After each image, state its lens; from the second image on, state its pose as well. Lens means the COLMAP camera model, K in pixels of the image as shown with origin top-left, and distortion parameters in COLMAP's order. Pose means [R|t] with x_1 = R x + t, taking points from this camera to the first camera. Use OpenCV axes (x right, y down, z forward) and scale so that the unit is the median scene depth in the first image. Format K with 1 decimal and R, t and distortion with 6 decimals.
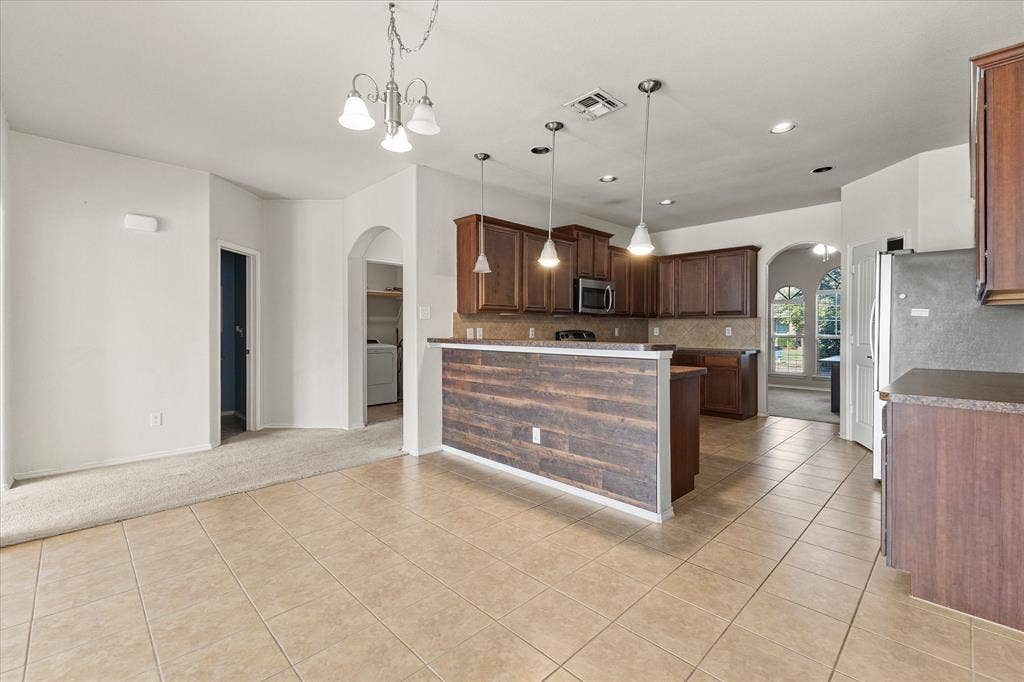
lens RADIAL K [[438.3, 0, 512.6], [0, 438.3, 328.7], [0, 0, 1]] dist [0.001970, -0.000081]
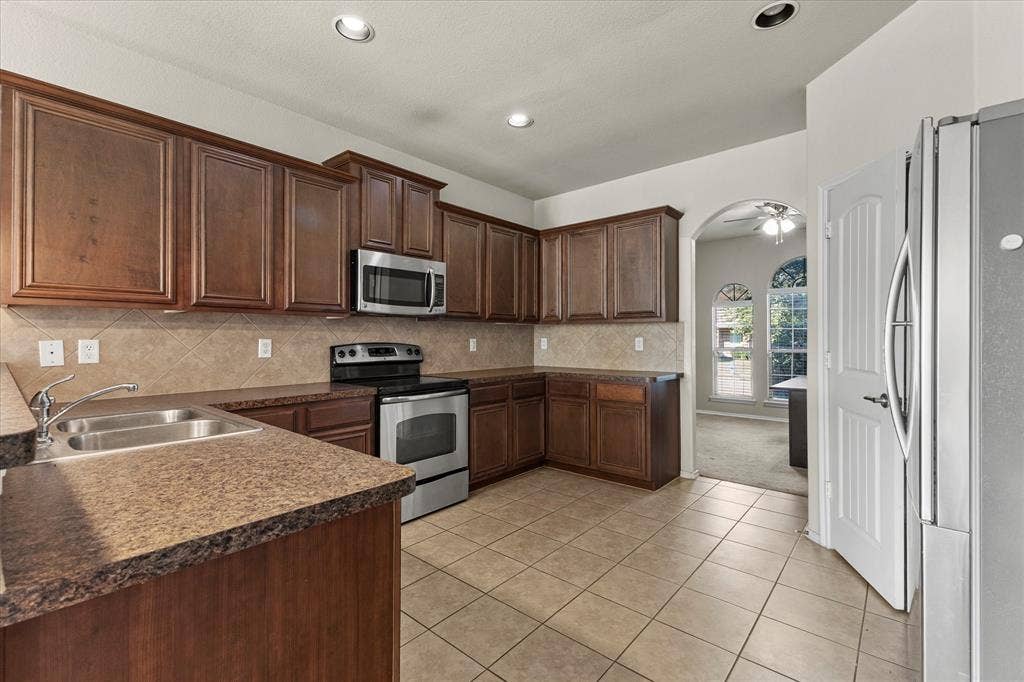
lens RADIAL K [[446.1, 0, 515.4], [0, 446.1, 335.5], [0, 0, 1]] dist [0.020997, -0.000700]
pose [[0.995872, -0.001894, 0.090751, 0.264210], [0.002721, 0.999956, -0.008994, -0.000679], [-0.090730, 0.009204, 0.995833, 0.375291]]
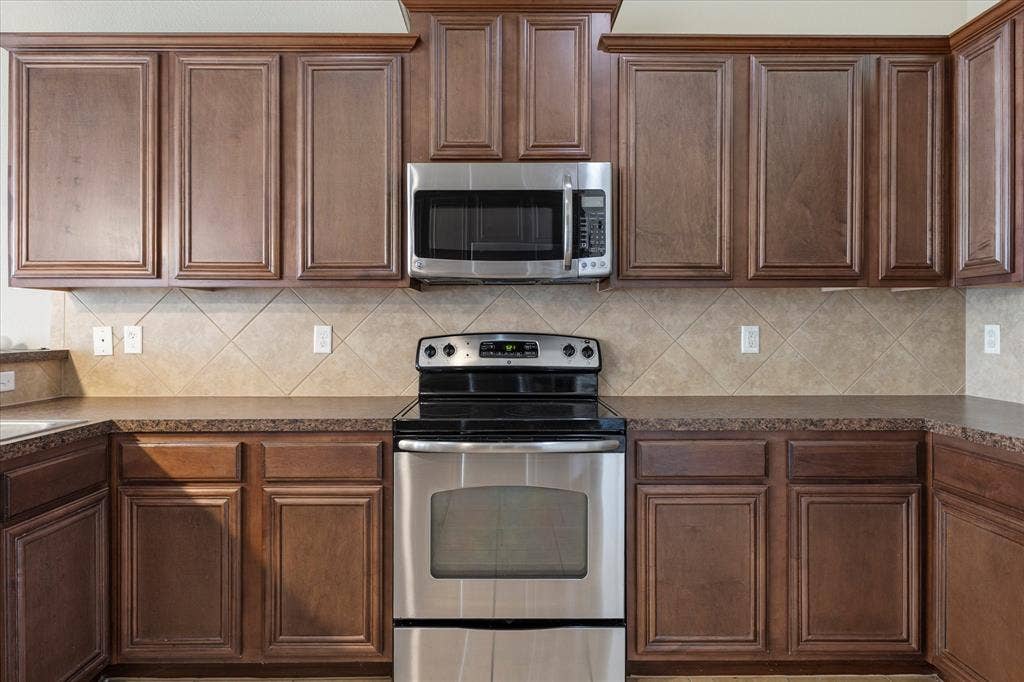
lens RADIAL K [[594.0, 0, 511.9], [0, 594.0, 325.6], [0, 0, 1]] dist [0.002323, 0.000360]
pose [[0.725813, -0.003063, -0.687885, 0.434446], [-0.001087, 0.999984, -0.005601, 0.000353], [0.687891, 0.004813, 0.725798, 0.664793]]
